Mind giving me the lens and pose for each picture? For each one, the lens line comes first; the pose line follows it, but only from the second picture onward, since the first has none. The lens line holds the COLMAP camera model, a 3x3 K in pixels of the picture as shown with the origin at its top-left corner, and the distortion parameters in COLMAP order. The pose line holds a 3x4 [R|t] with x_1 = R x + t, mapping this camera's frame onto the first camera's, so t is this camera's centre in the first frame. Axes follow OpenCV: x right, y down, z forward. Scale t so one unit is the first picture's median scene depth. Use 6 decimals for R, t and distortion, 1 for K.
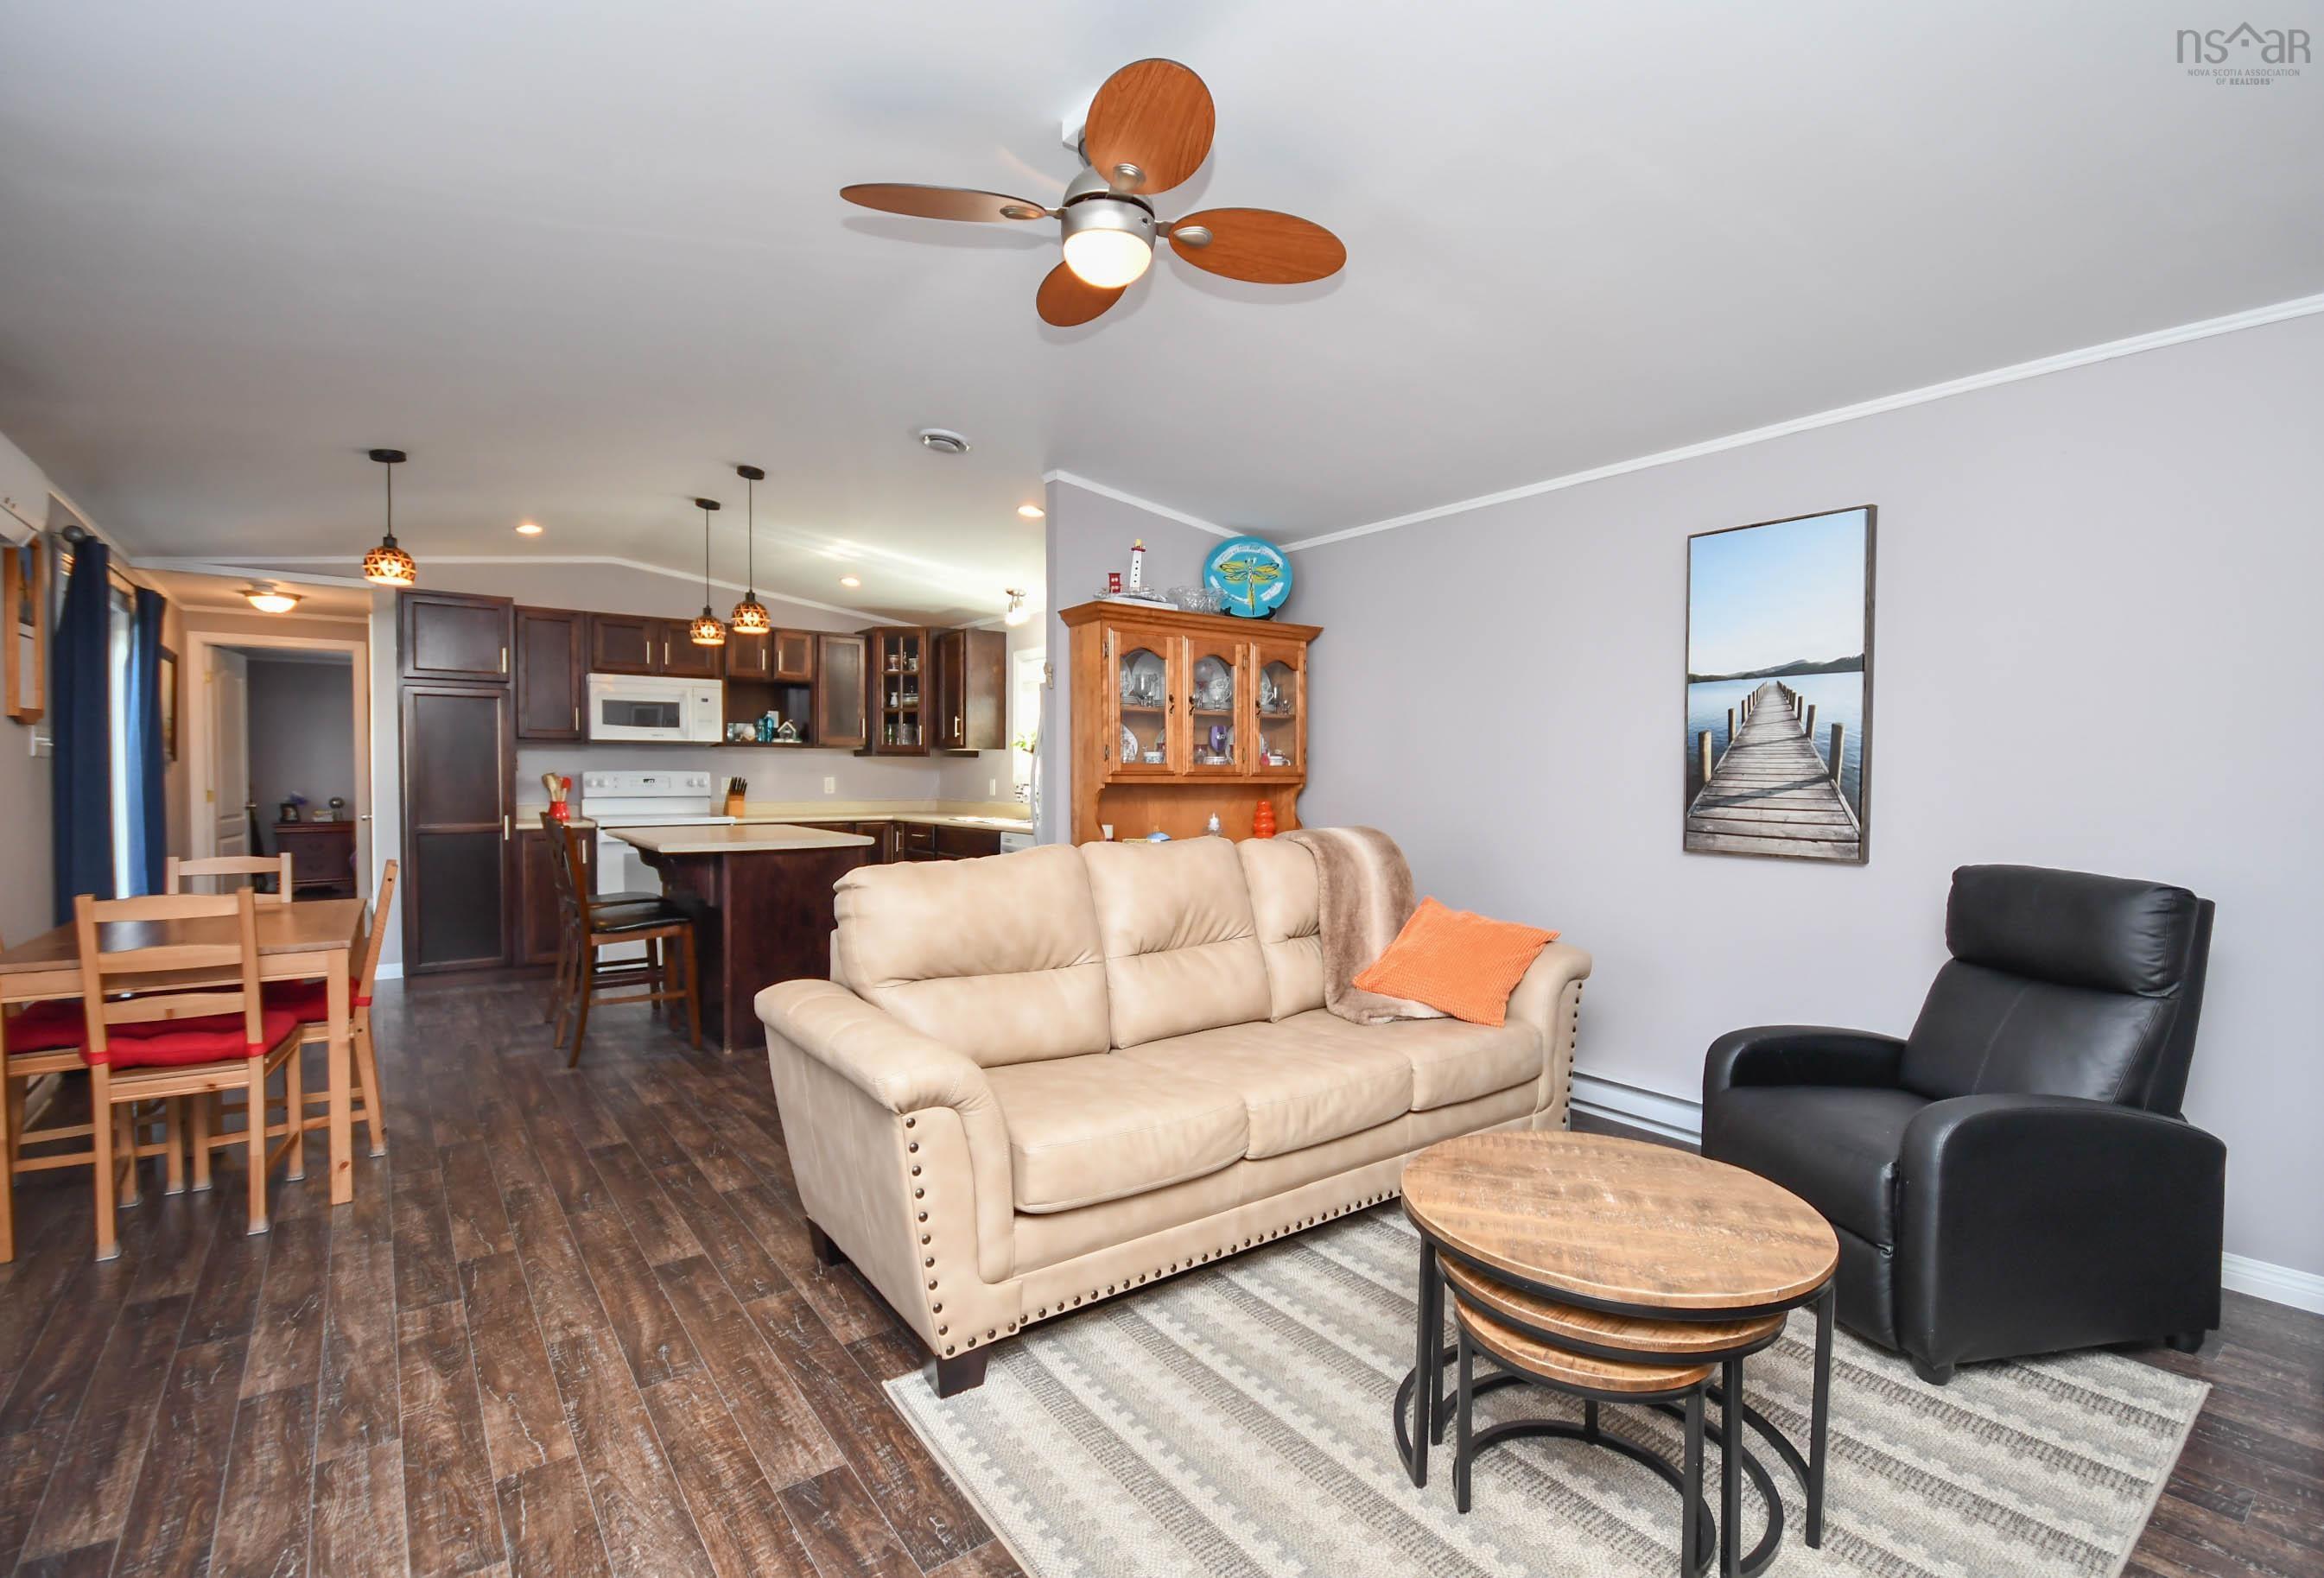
lens RADIAL K [[1056.3, 0, 1184.7], [0, 1056.3, 800.0], [0, 0, 1]] dist [-0.002651, -0.000365]
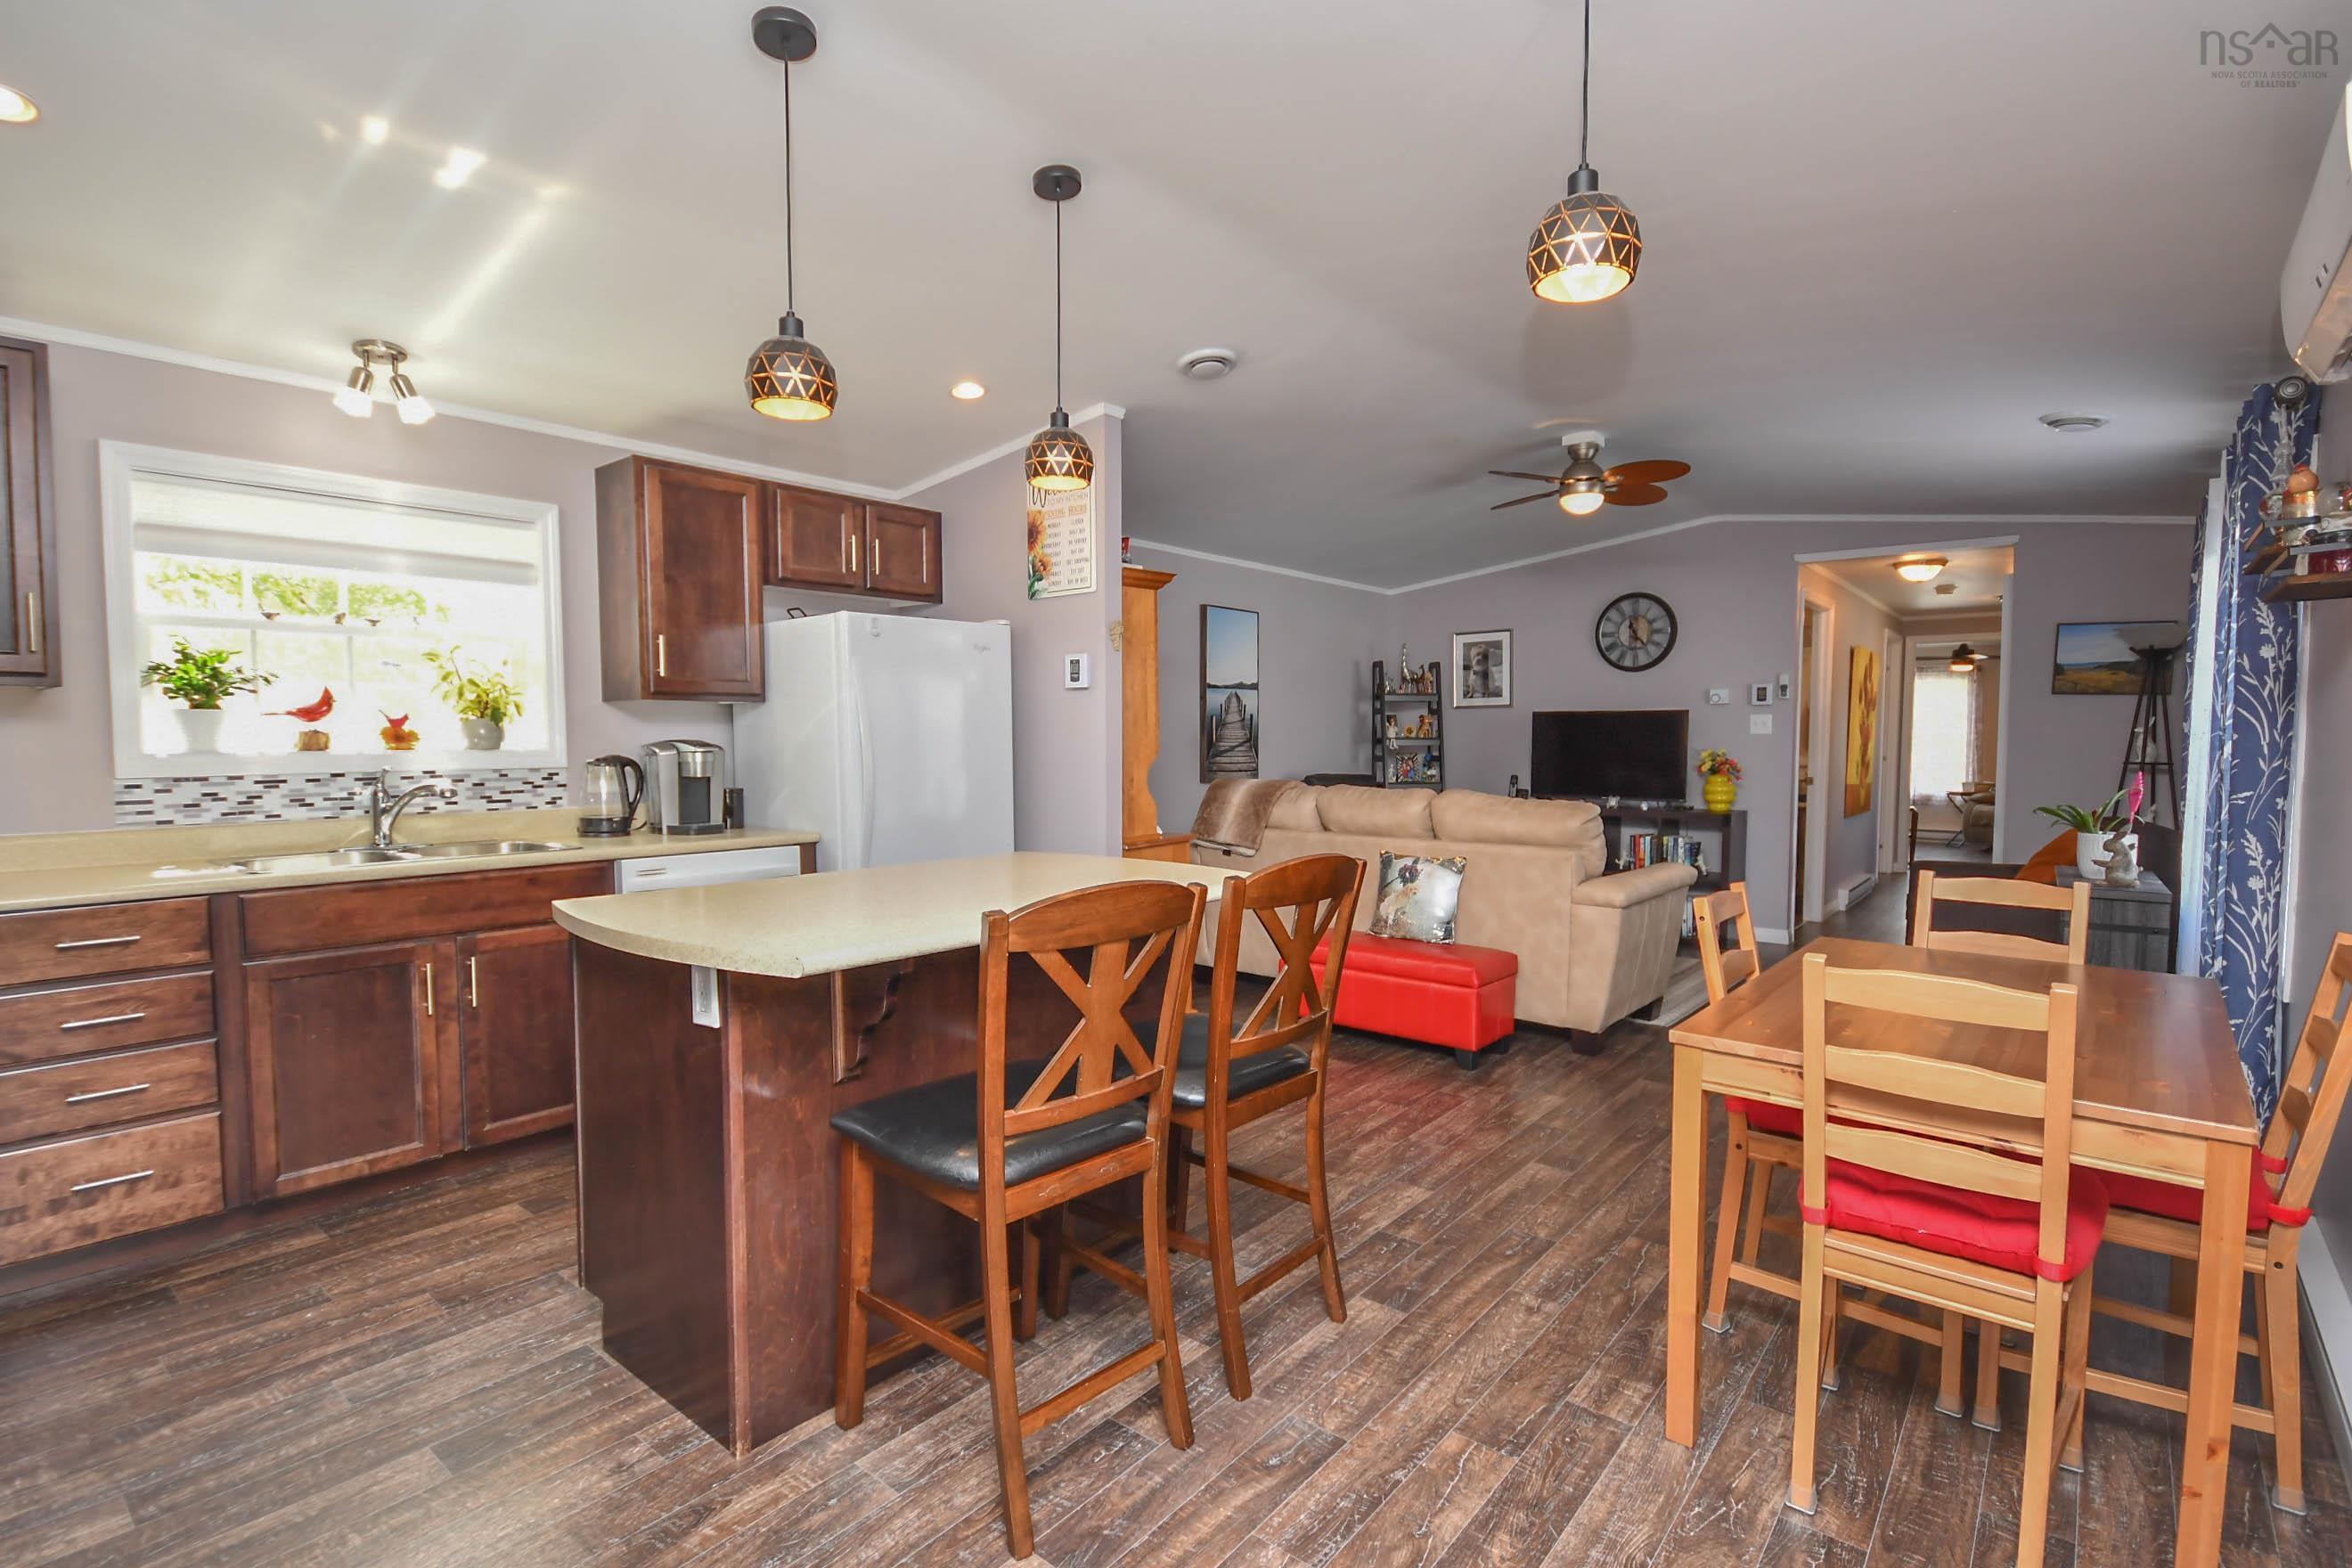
lens RADIAL K [[1107.3, 0, 1185.9], [0, 1107.3, 803.8], [0, 0, 1]] dist [0.016936, -0.016293]
pose [[-0.239189, -0.066709, 0.968679, -1.029156], [0.025731, 0.996851, 0.075003, -0.042791], [-0.970632, 0.042866, -0.236720, 1.128197]]
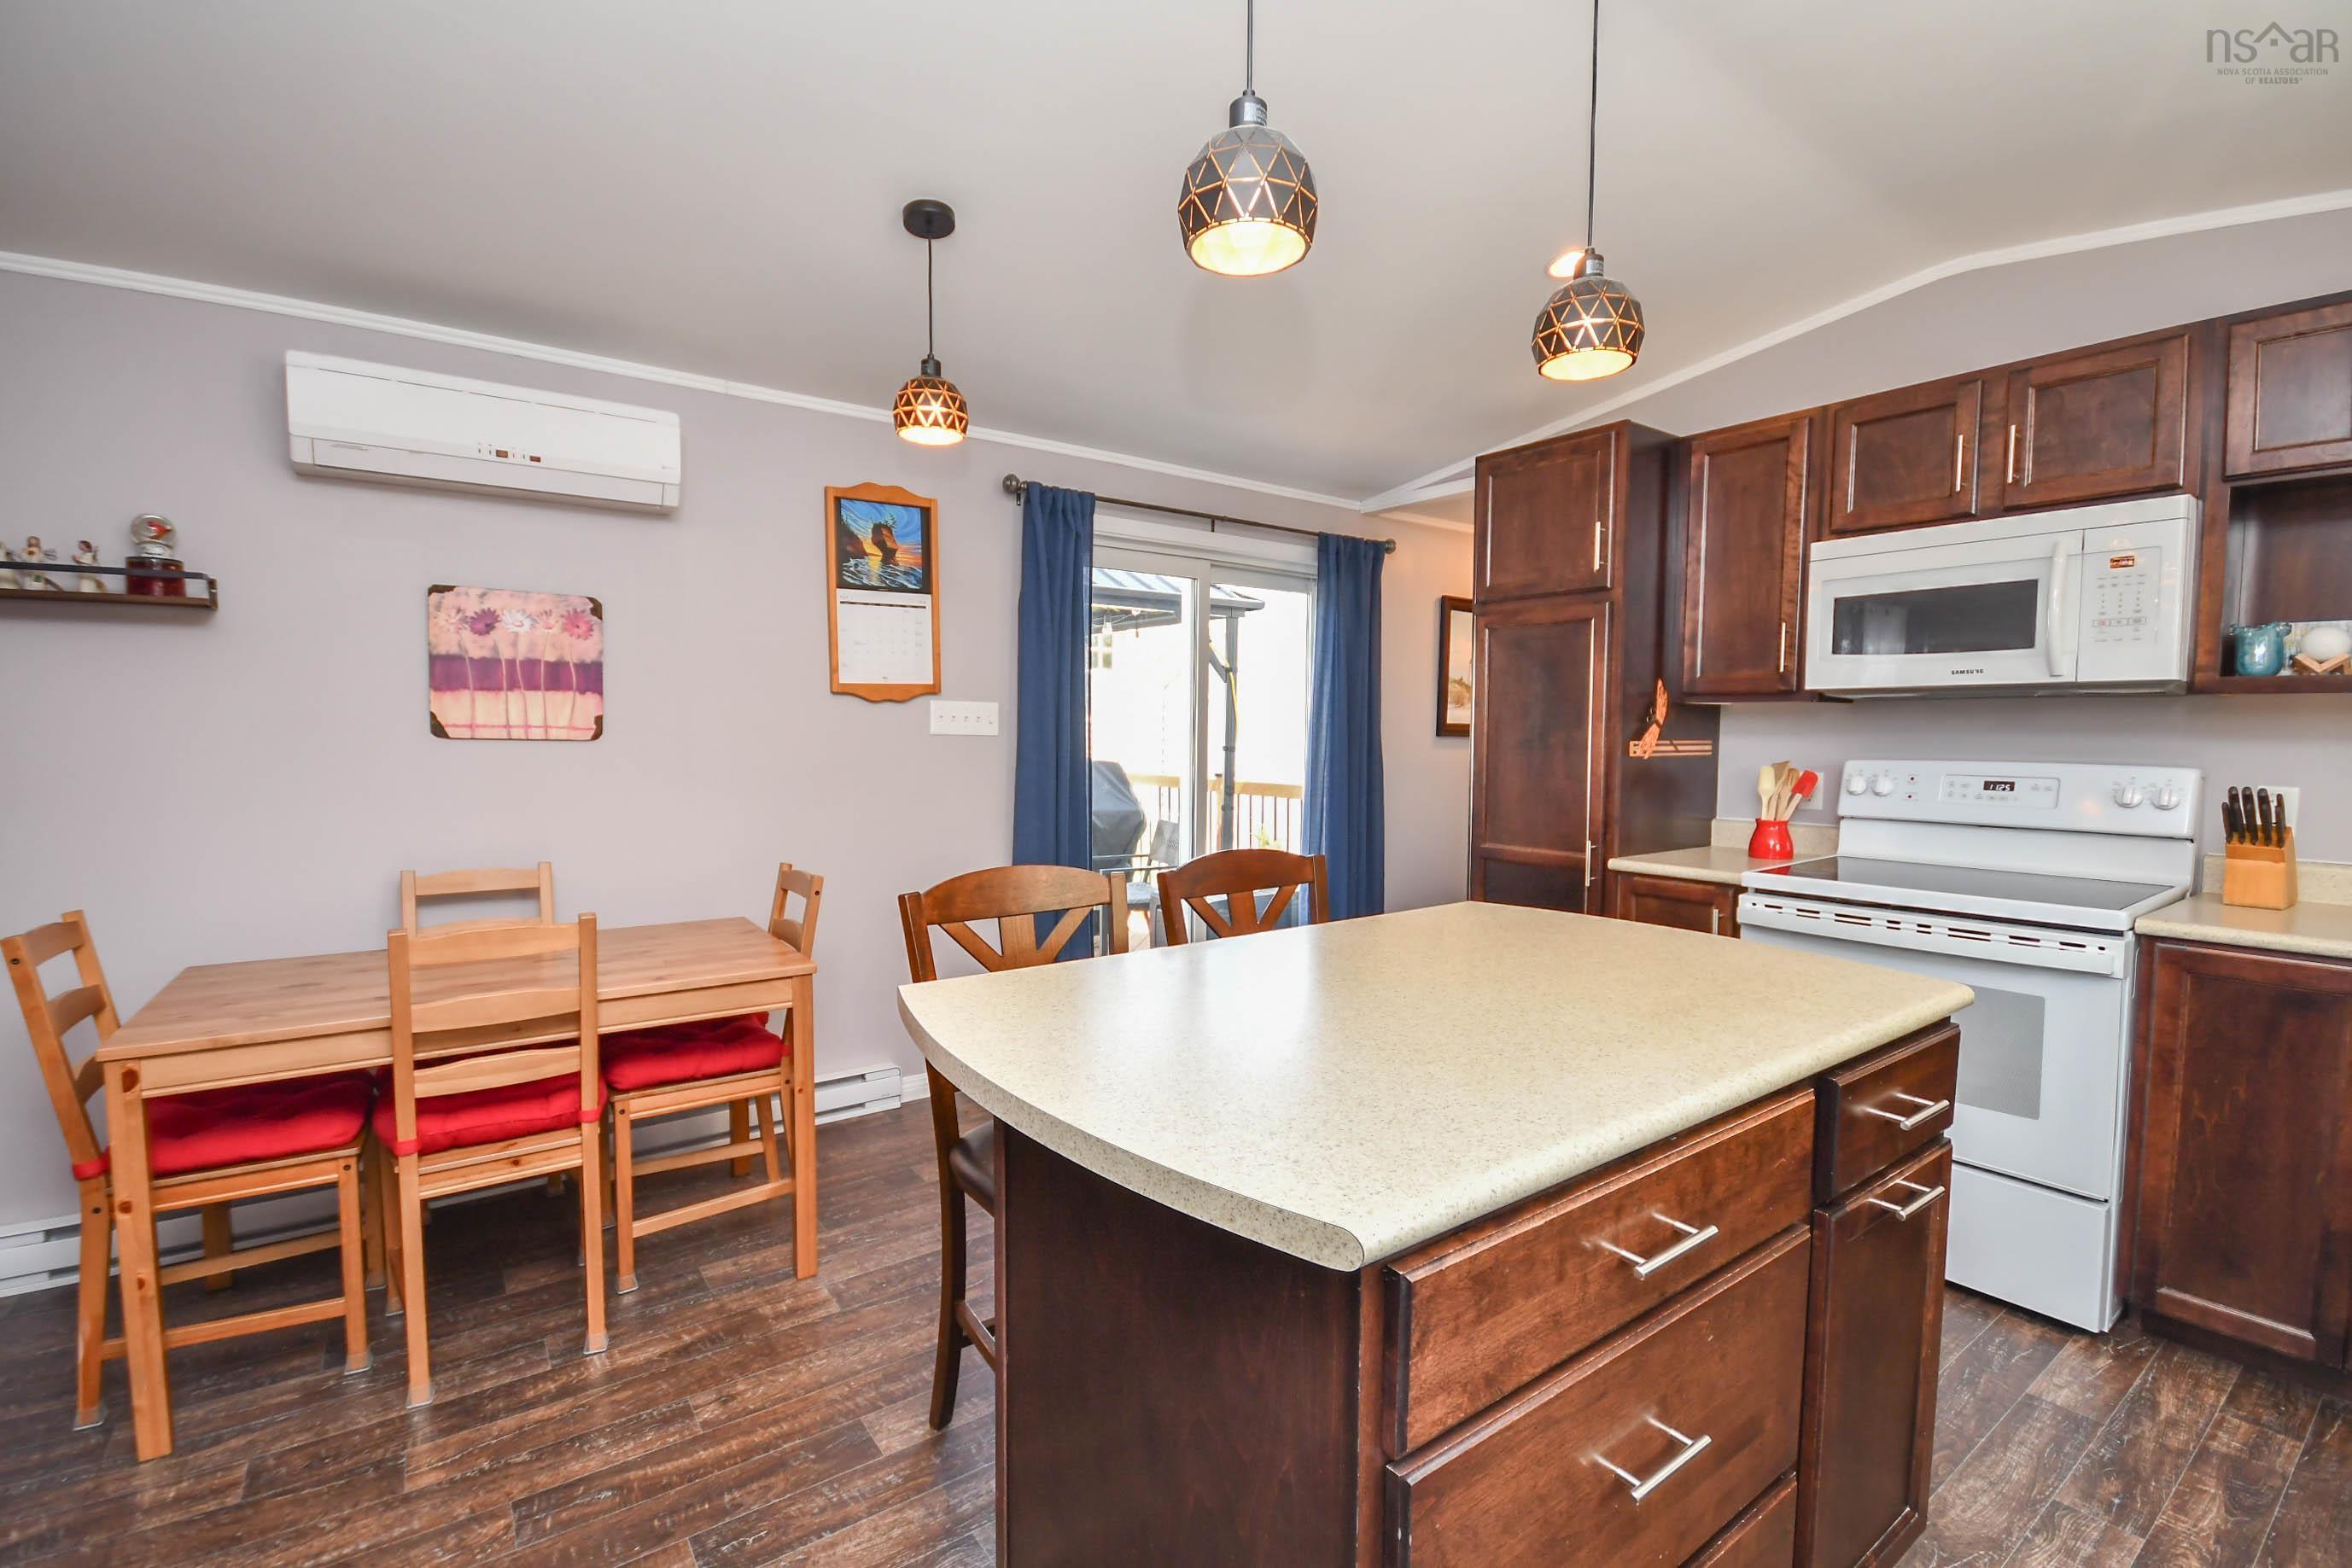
lens RADIAL K [[1039.6, 0, 1172.6], [0, 1039.6, 793.2], [0, 0, 1]] dist [-0.001091, -0.000558]
pose [[-0.027800, 0.057397, -0.997964, -0.151102], [-0.033213, 0.997746, 0.058310, -0.042264], [0.999062, 0.034766, -0.025831, 1.039276]]
